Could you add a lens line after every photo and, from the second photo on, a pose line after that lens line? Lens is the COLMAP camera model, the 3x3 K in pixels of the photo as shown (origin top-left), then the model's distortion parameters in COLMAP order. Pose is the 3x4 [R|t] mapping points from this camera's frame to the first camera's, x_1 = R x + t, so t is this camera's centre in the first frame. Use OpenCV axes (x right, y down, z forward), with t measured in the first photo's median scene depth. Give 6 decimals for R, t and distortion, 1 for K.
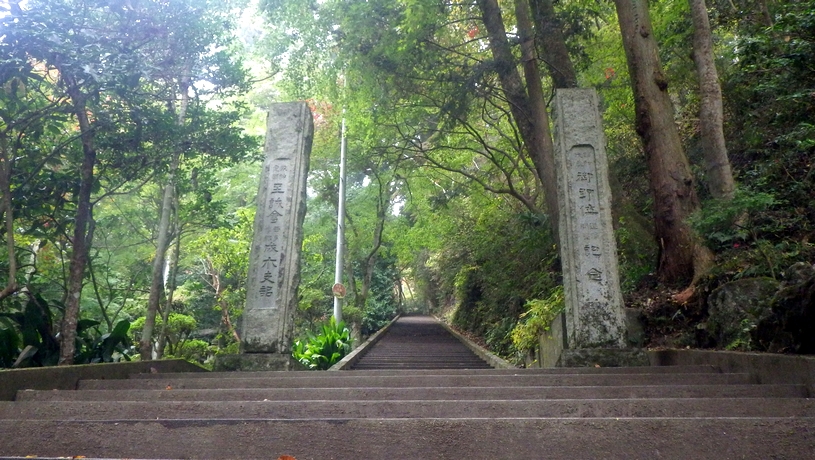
lens RADIAL K [[671.9, 0, 408.4], [0, 671.9, 233.5], [0, 0, 1]] dist [-0.008069, -0.003932]
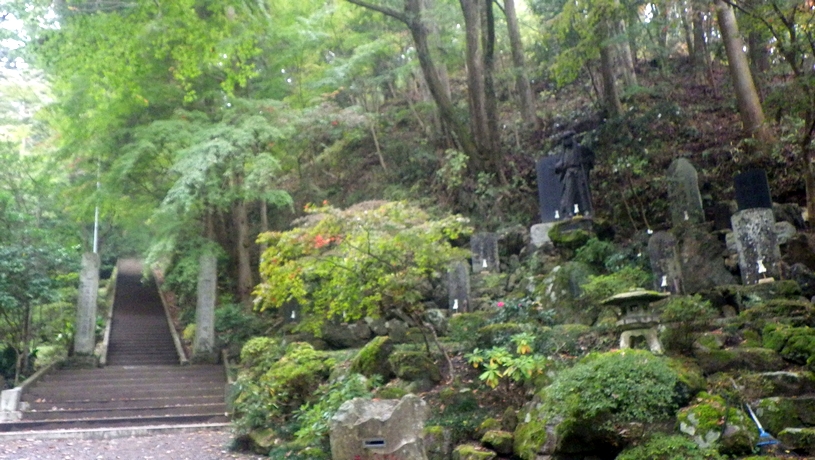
lens RADIAL K [[671.9, 0, 406.6], [0, 671.9, 236.0], [0, 0, 1]] dist [-0.008069, -0.003932]
pose [[0.919667, 0.037770, 0.390879, -0.085249], [-0.095545, 0.986974, 0.129432, -0.783994], [-0.380899, -0.156381, 0.911296, -1.938809]]
